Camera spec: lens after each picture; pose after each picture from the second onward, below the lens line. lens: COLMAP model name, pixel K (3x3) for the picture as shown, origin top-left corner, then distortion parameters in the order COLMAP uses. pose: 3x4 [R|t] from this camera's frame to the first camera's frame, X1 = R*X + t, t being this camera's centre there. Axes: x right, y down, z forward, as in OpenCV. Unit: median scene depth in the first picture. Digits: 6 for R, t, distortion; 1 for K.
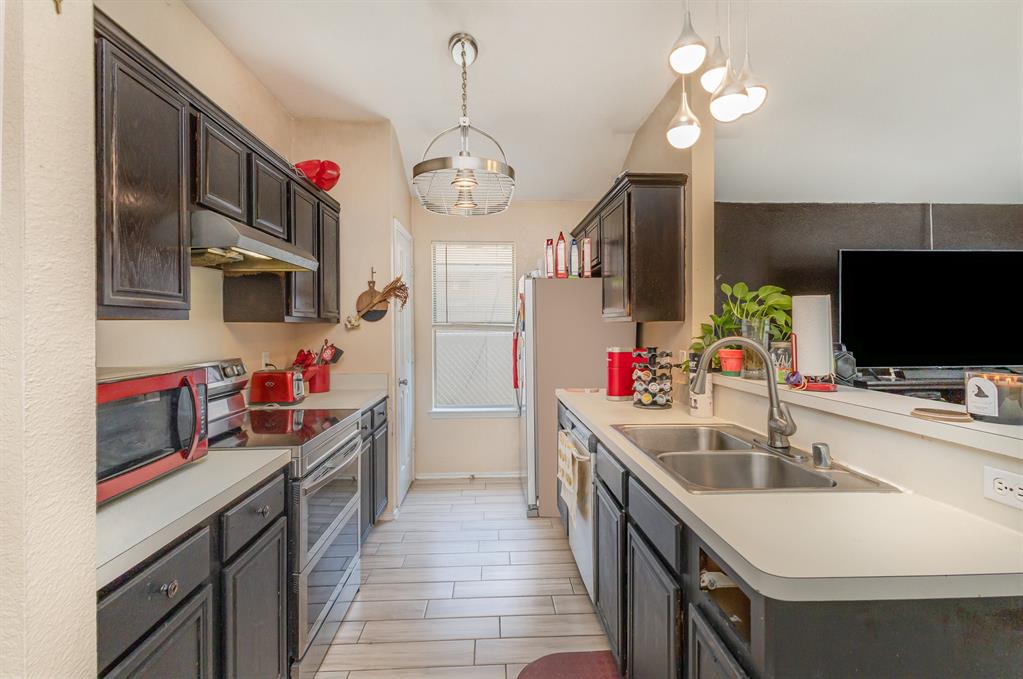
lens RADIAL K [[473.5, 0, 512.6], [0, 473.5, 331.4], [0, 0, 1]] dist [0.010878, -0.001536]
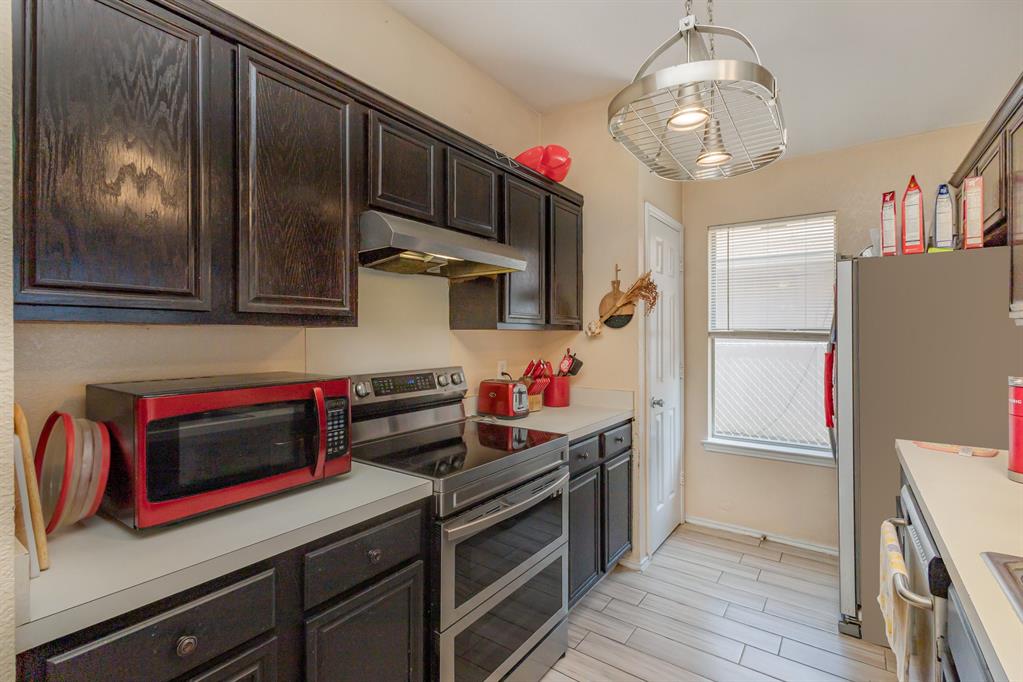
lens RADIAL K [[473.5, 0, 510.8], [0, 473.5, 339.6], [0, 0, 1]] dist [0.010878, -0.001536]
pose [[0.784730, 0.009778, -0.619760, 0.082470], [-0.009513, 0.999948, 0.003731, -0.002452], [0.619764, 0.002968, 0.784782, 0.225842]]
